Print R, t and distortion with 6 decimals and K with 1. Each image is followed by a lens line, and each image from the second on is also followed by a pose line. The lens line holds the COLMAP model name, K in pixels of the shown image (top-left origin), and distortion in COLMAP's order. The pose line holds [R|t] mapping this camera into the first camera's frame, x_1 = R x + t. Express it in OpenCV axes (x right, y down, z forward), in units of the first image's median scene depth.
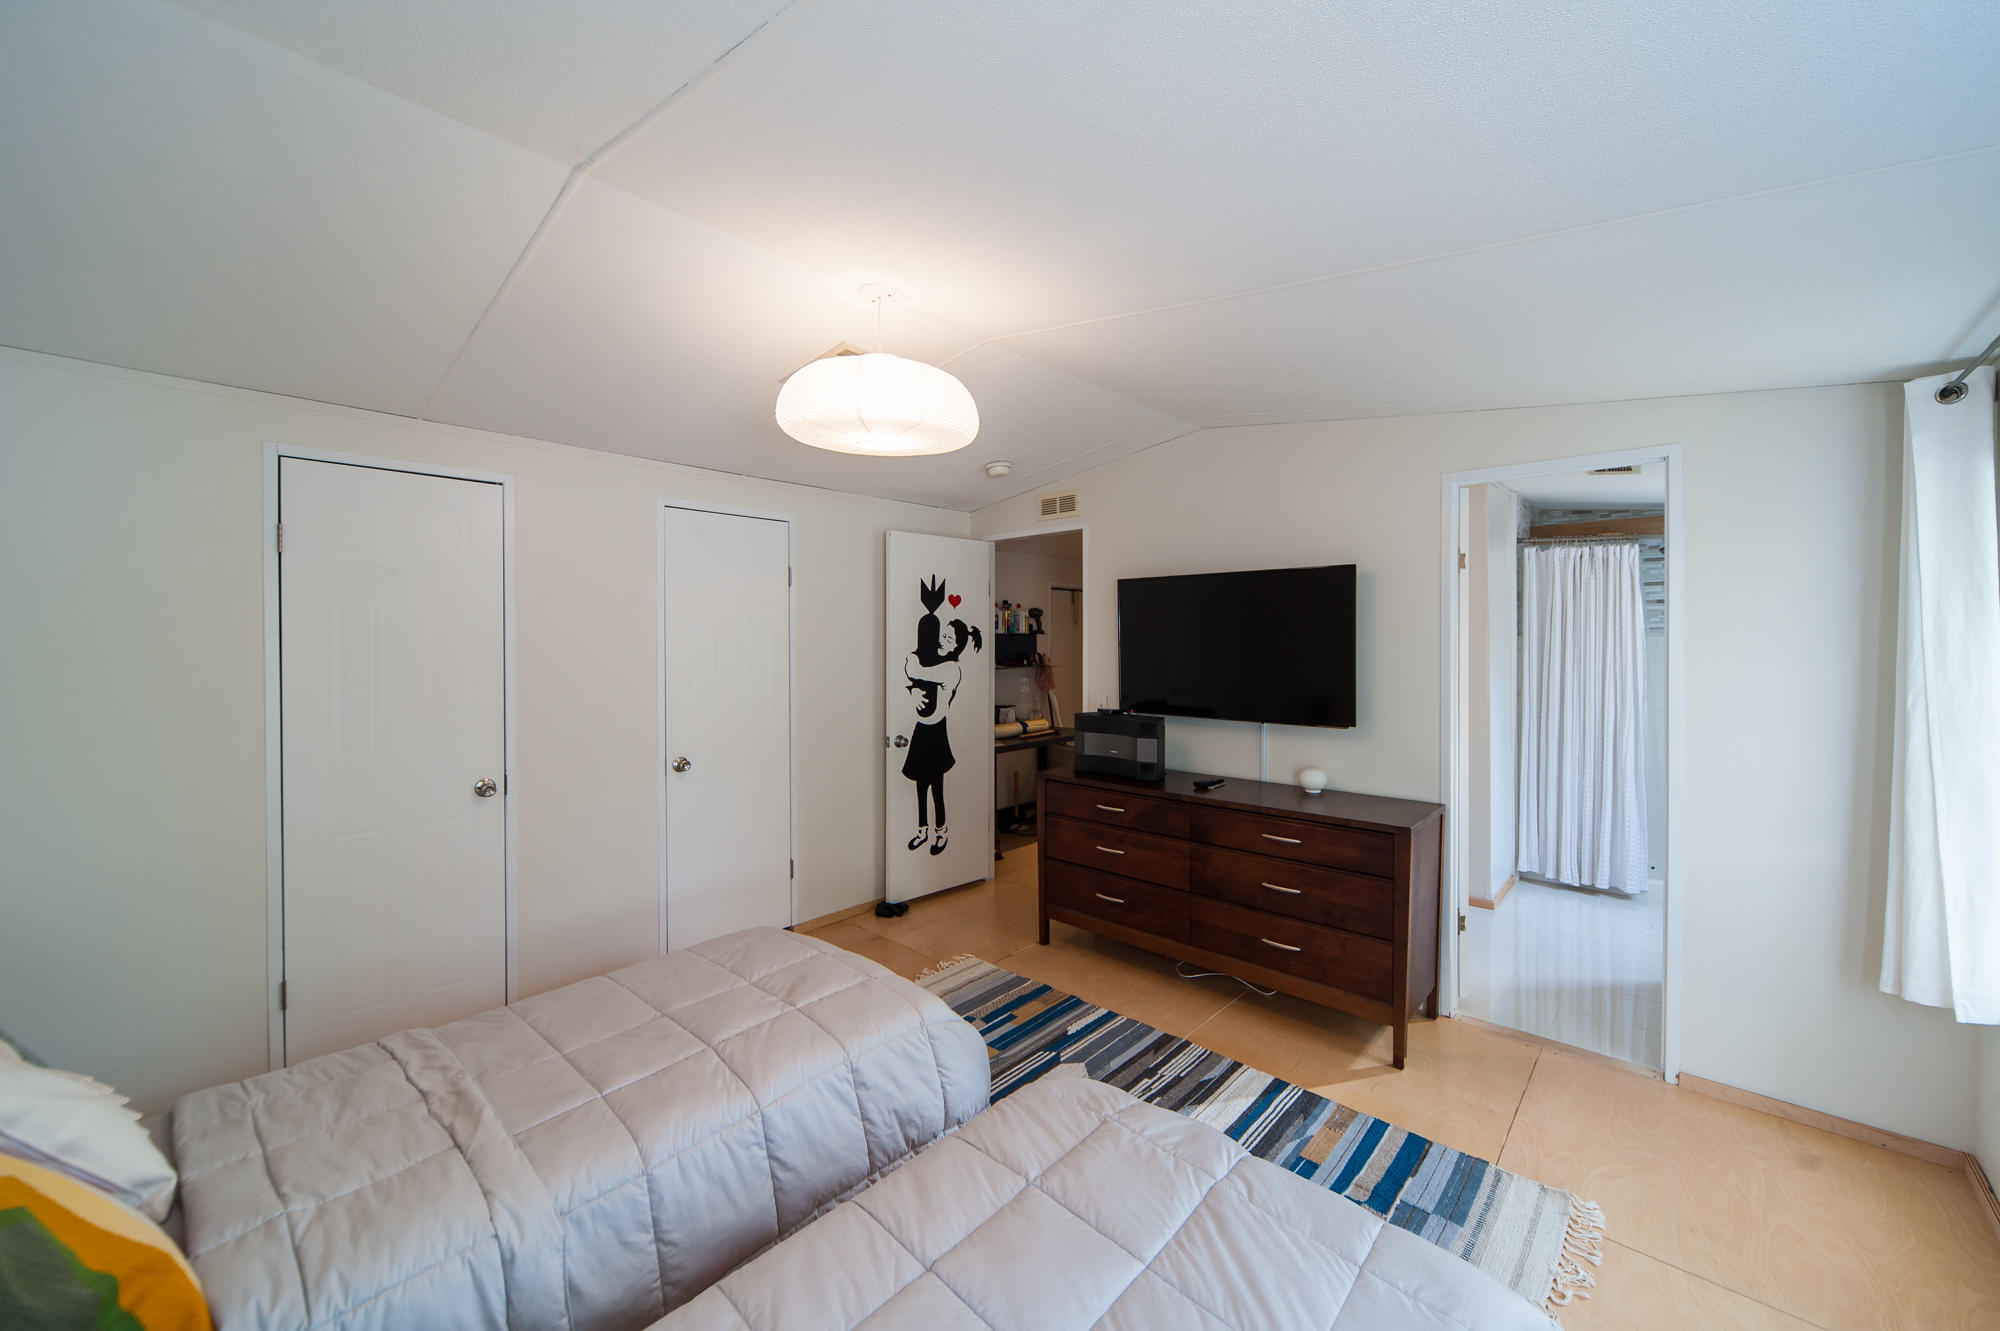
lens RADIAL K [[765.5, 0, 1000.0], [0, 765.5, 665.5], [0, 0, 1]] dist [-0.000247, 0.000023]
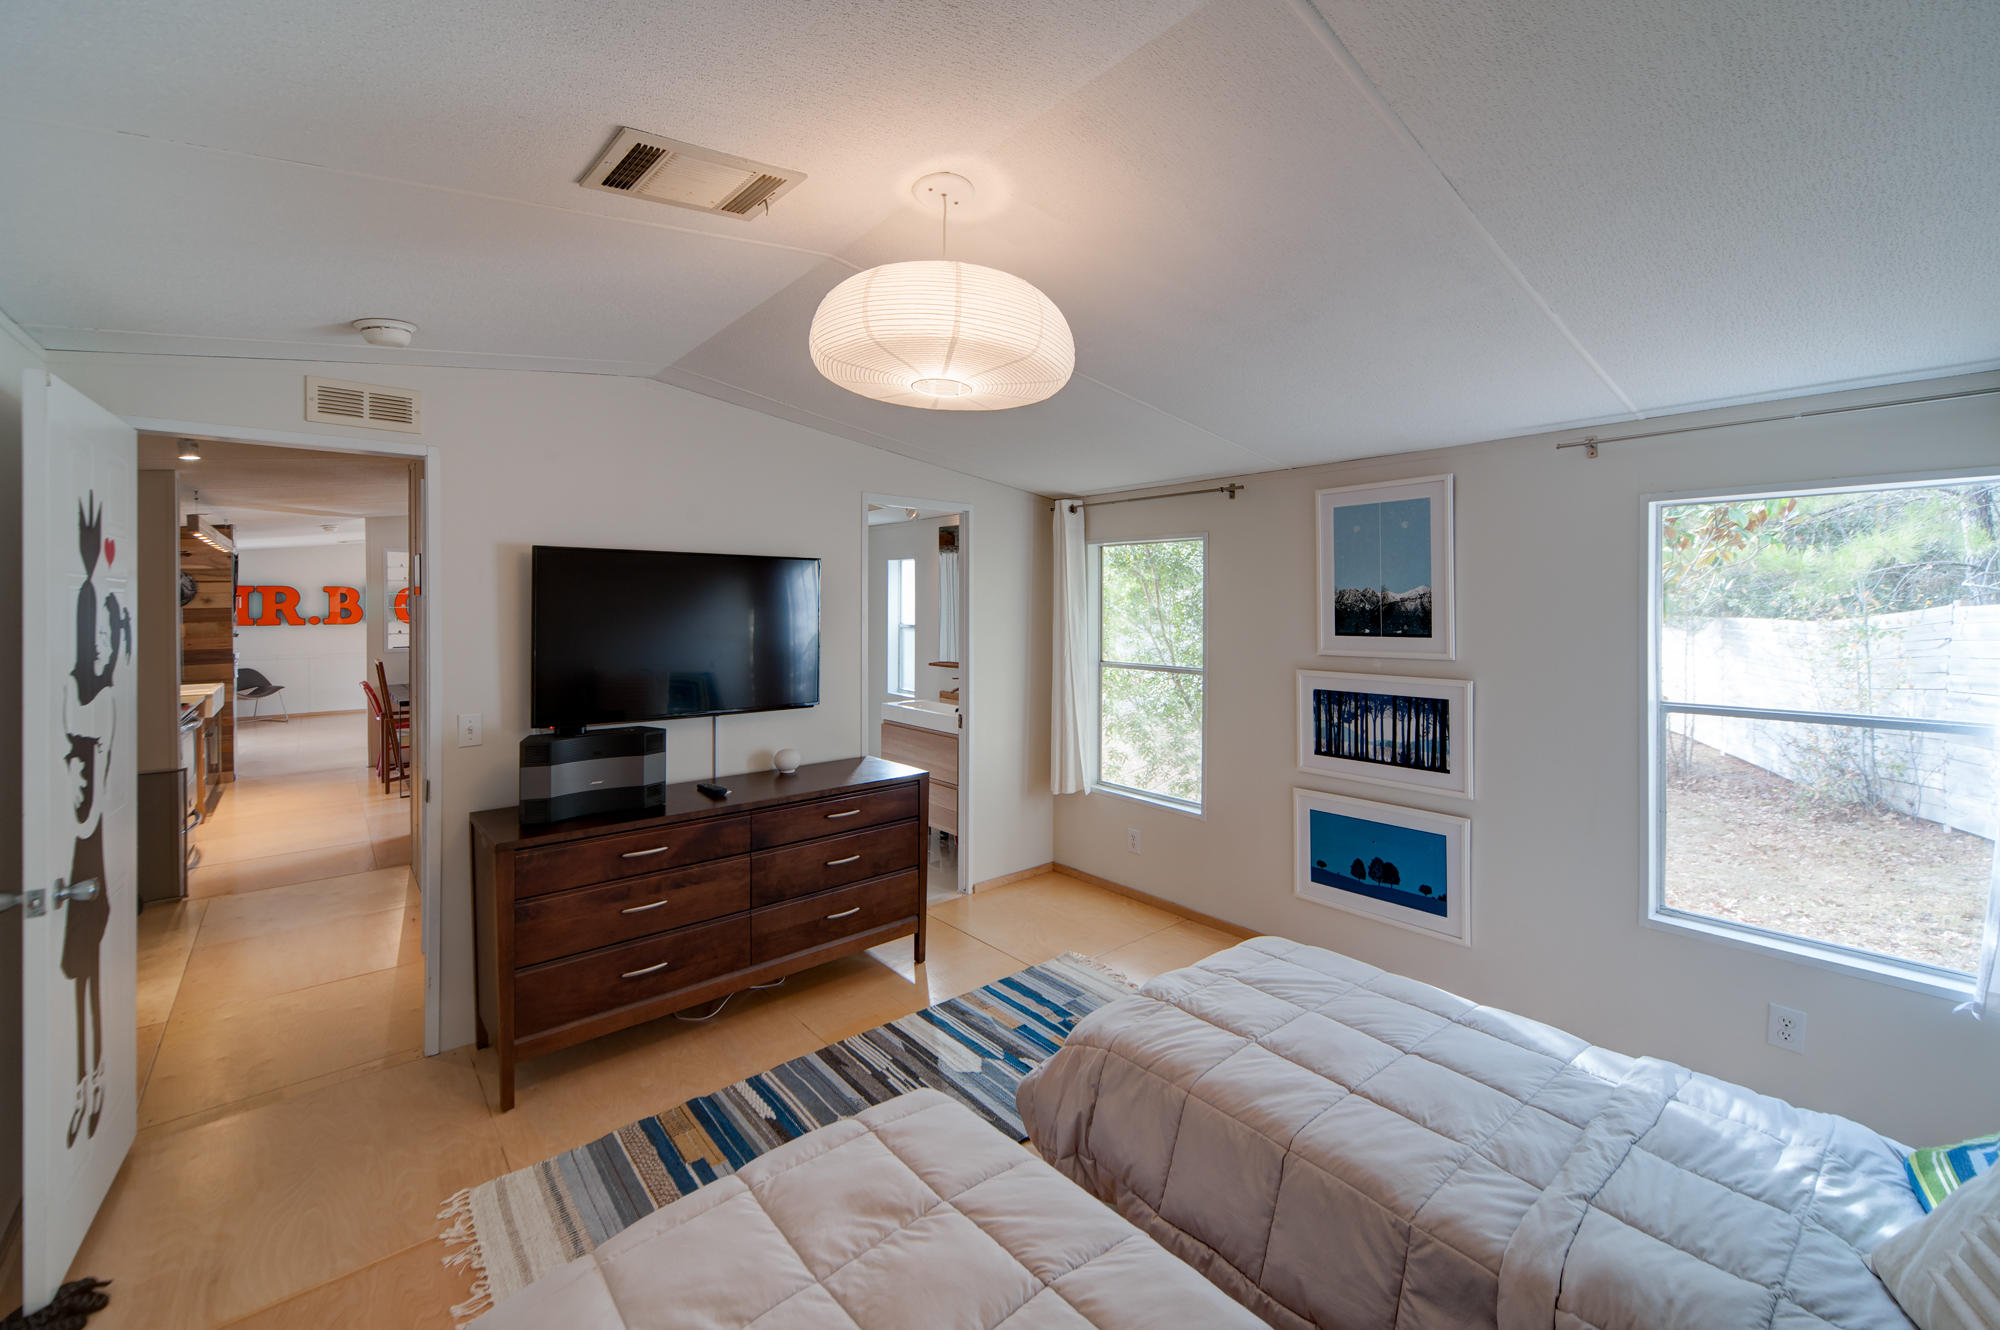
lens RADIAL K [[801.2, 0, 1007.6], [0, 801.2, 630.8], [0, 0, 1]] dist [-0.001360, -0.000112]
pose [[0.106650, -0.029372, 0.993863, -0.648903], [0.033208, 0.999111, 0.025964, -0.045589], [-0.993742, 0.030236, 0.107530, 0.588166]]
